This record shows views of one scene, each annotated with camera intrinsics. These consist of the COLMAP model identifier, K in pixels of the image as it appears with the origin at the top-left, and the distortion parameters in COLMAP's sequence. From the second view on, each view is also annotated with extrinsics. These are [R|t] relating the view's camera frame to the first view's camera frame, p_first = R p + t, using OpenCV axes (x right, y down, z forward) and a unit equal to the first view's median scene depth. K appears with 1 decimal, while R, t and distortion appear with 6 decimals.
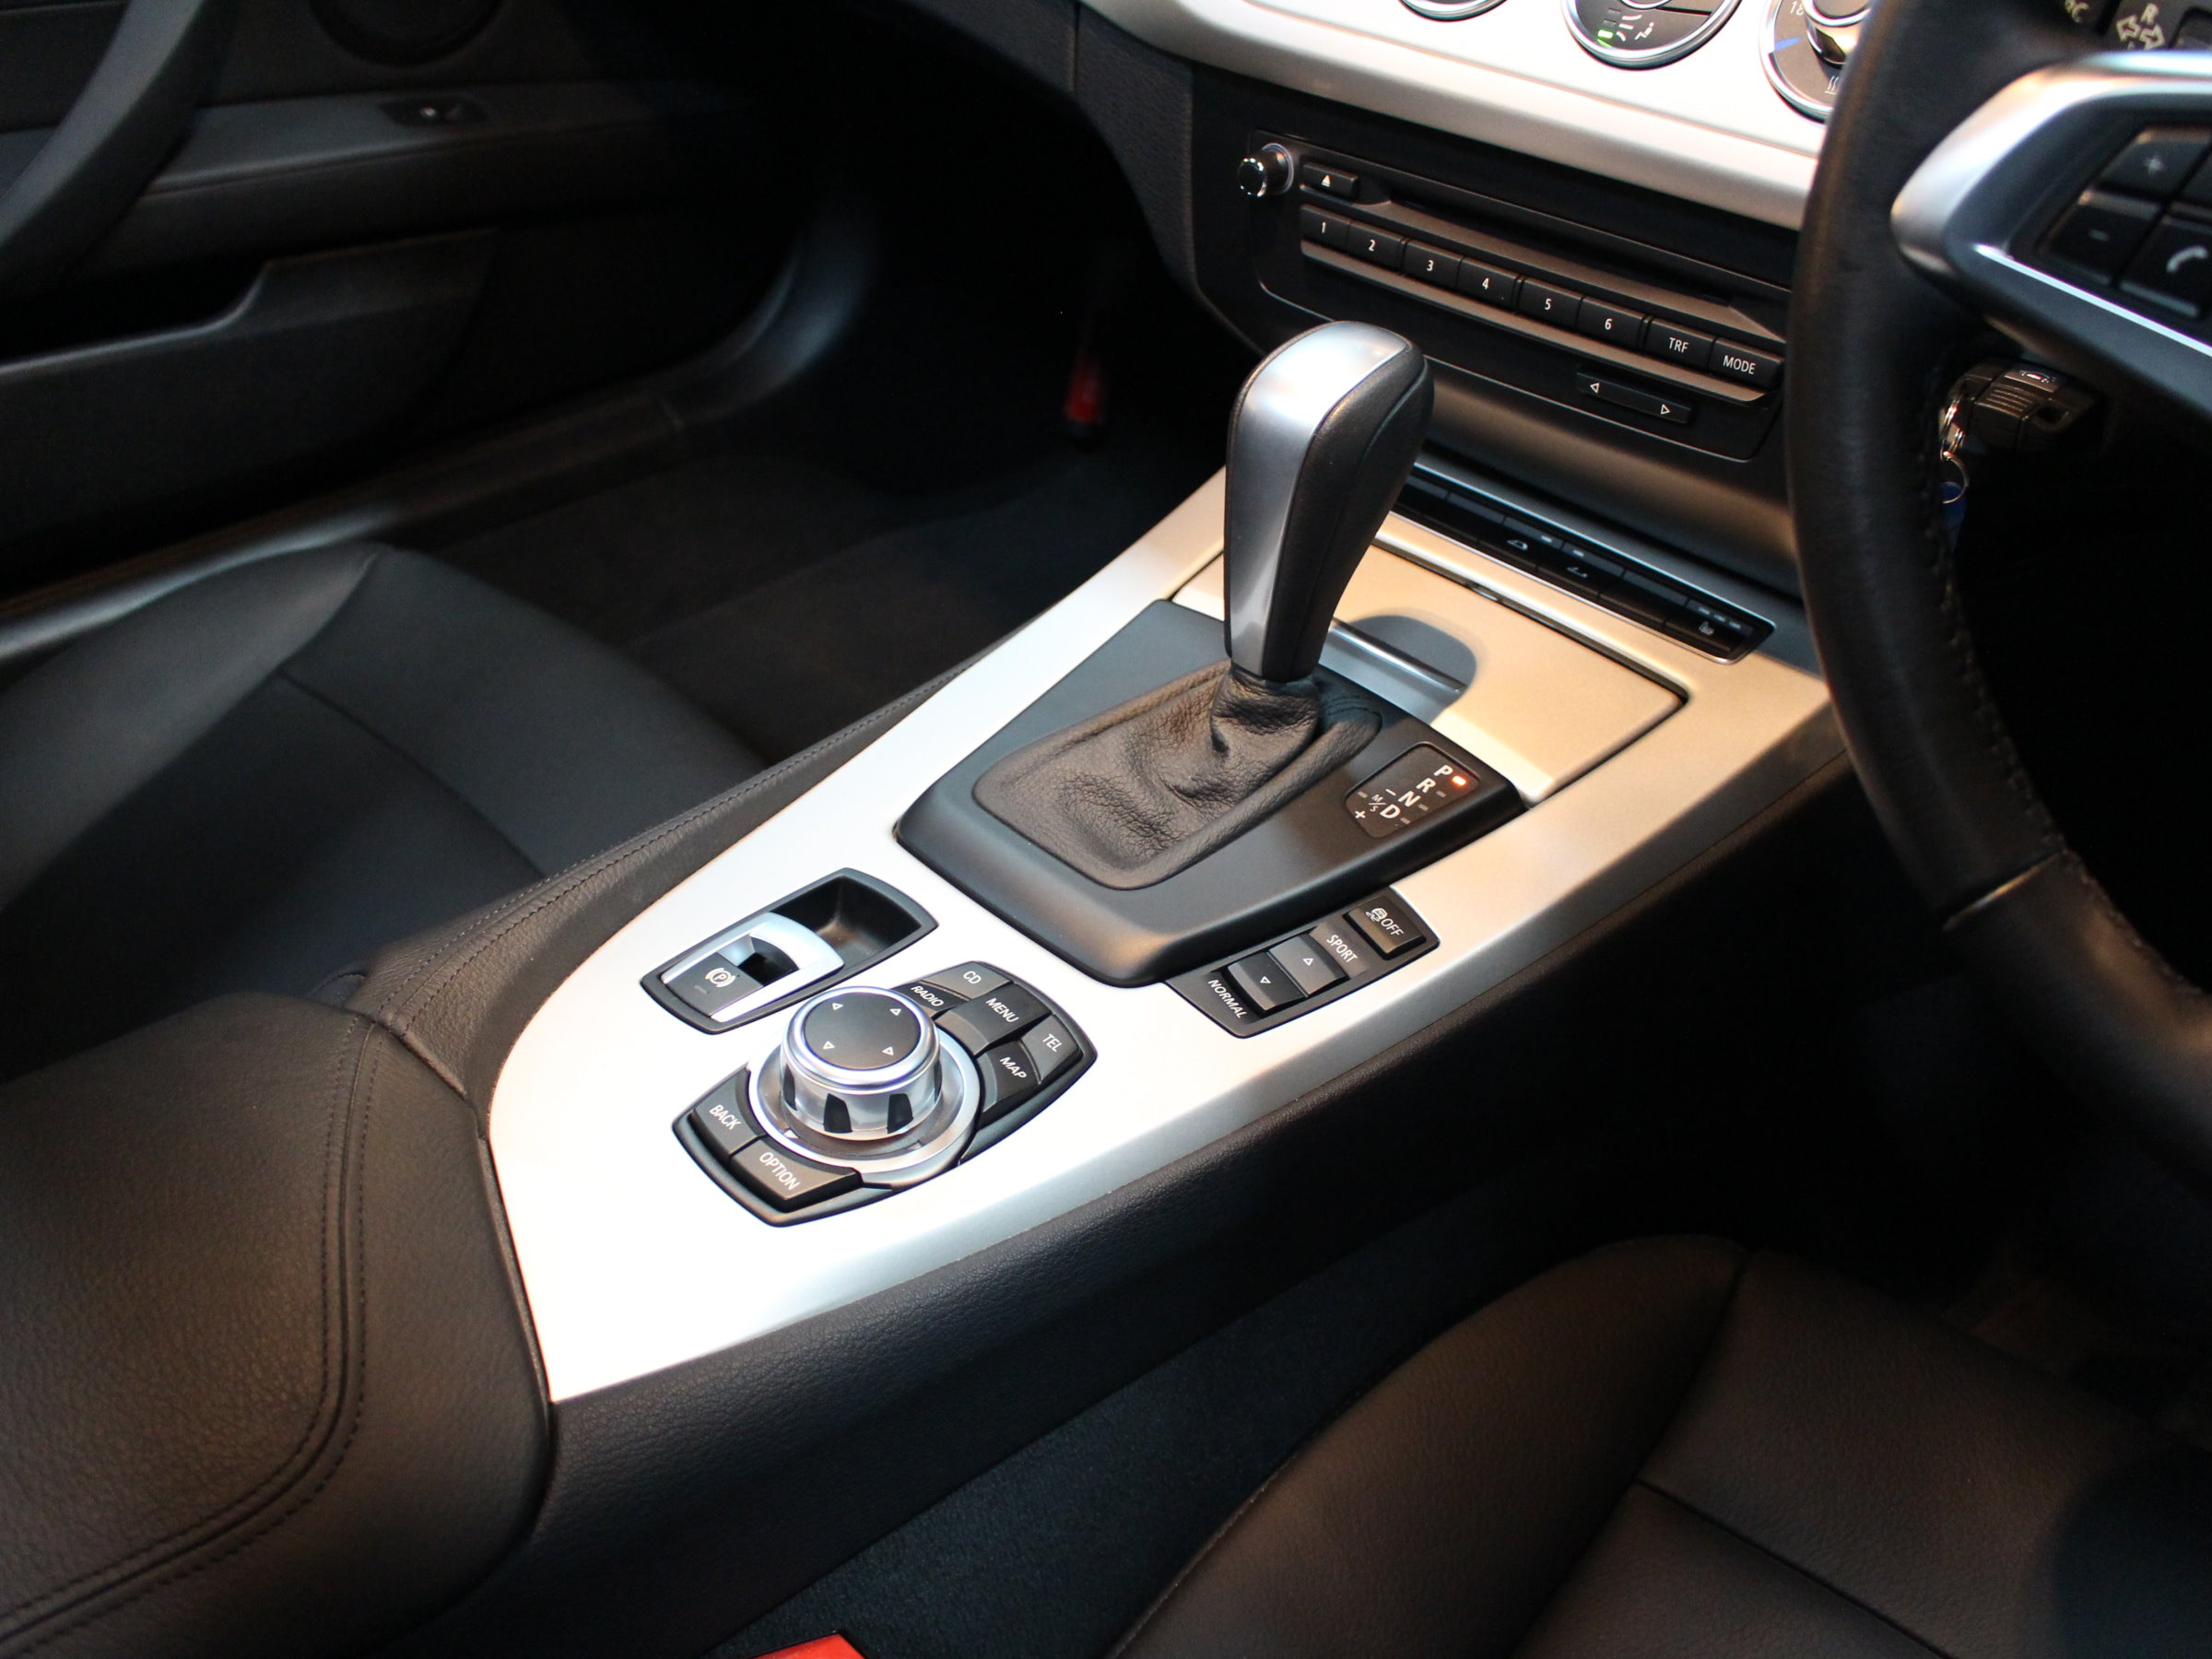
lens RADIAL K [[2133.2, 0, 1106.0], [0, 2133.2, 829.5], [0, 0, 1]] dist [-0.143077, 0.083363]
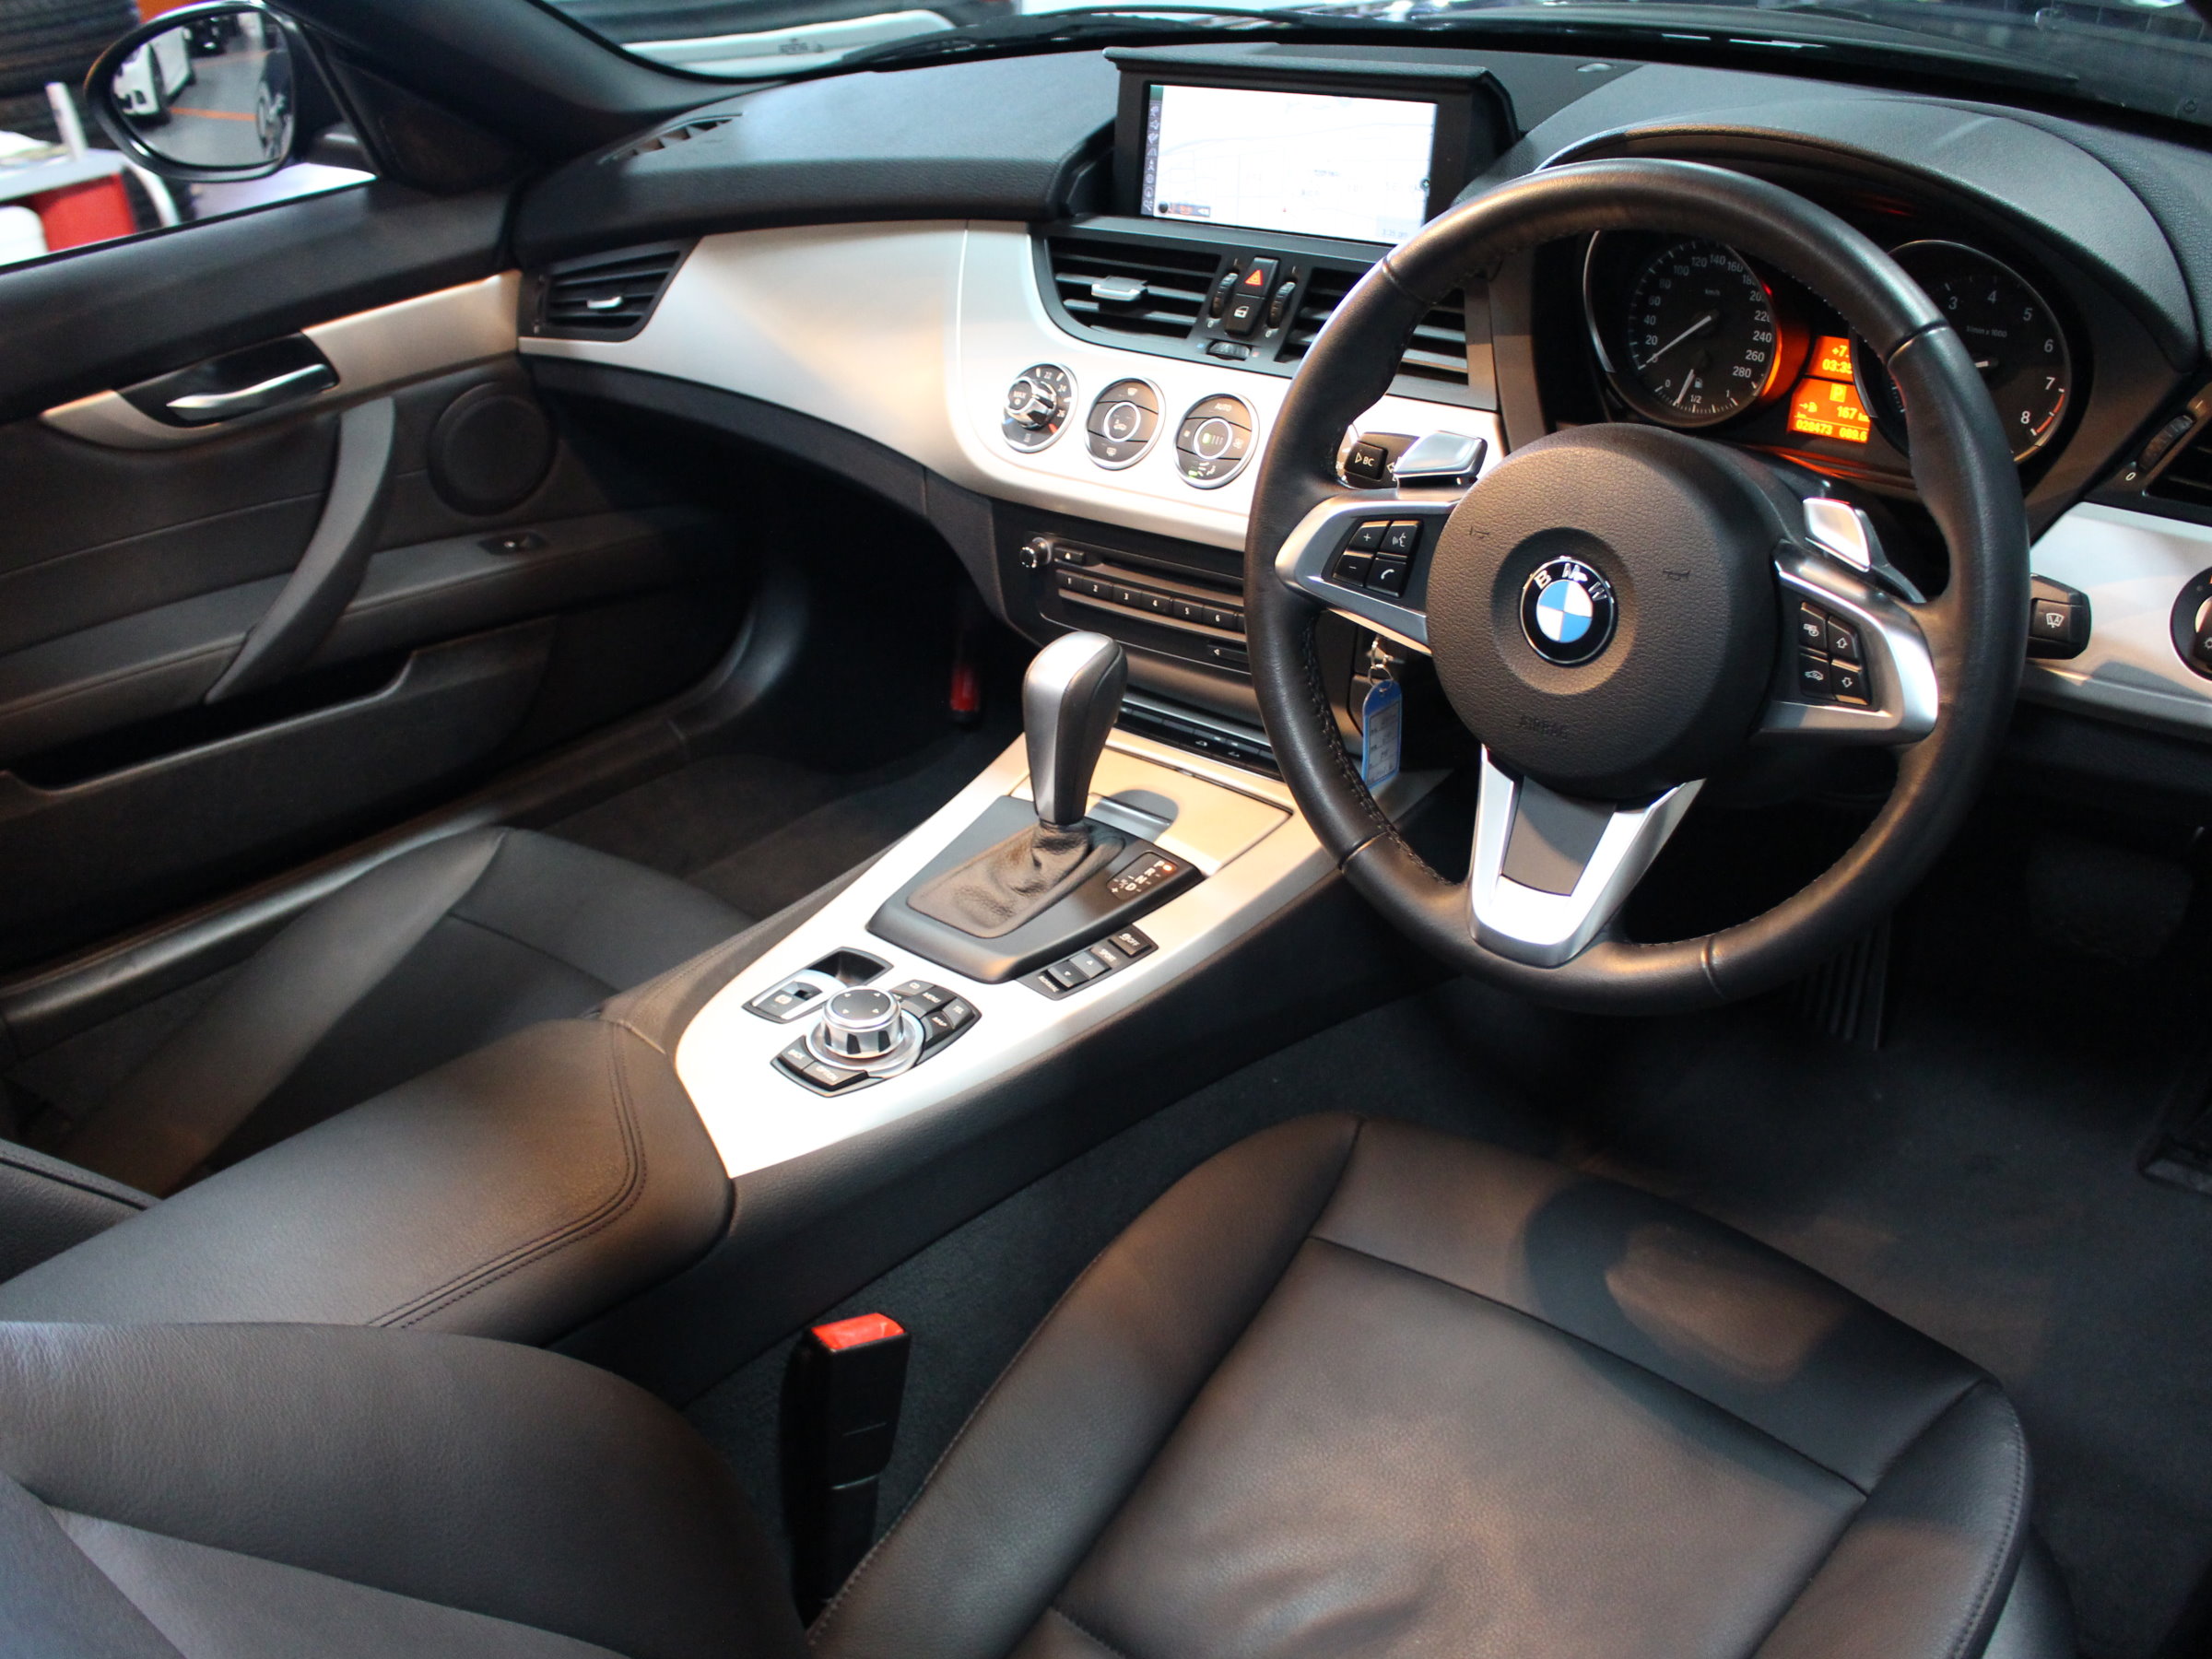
lens RADIAL K [[2133.2, 0, 1106.0], [0, 2133.2, 829.5], [0, 0, 1]] dist [-0.143077, 0.083363]
pose [[0.994263, -0.099546, 0.039133, 0.044143], [0.104023, 0.985077, -0.137125, 0.196877], [-0.024899, 0.140409, 0.989780, -0.858243]]
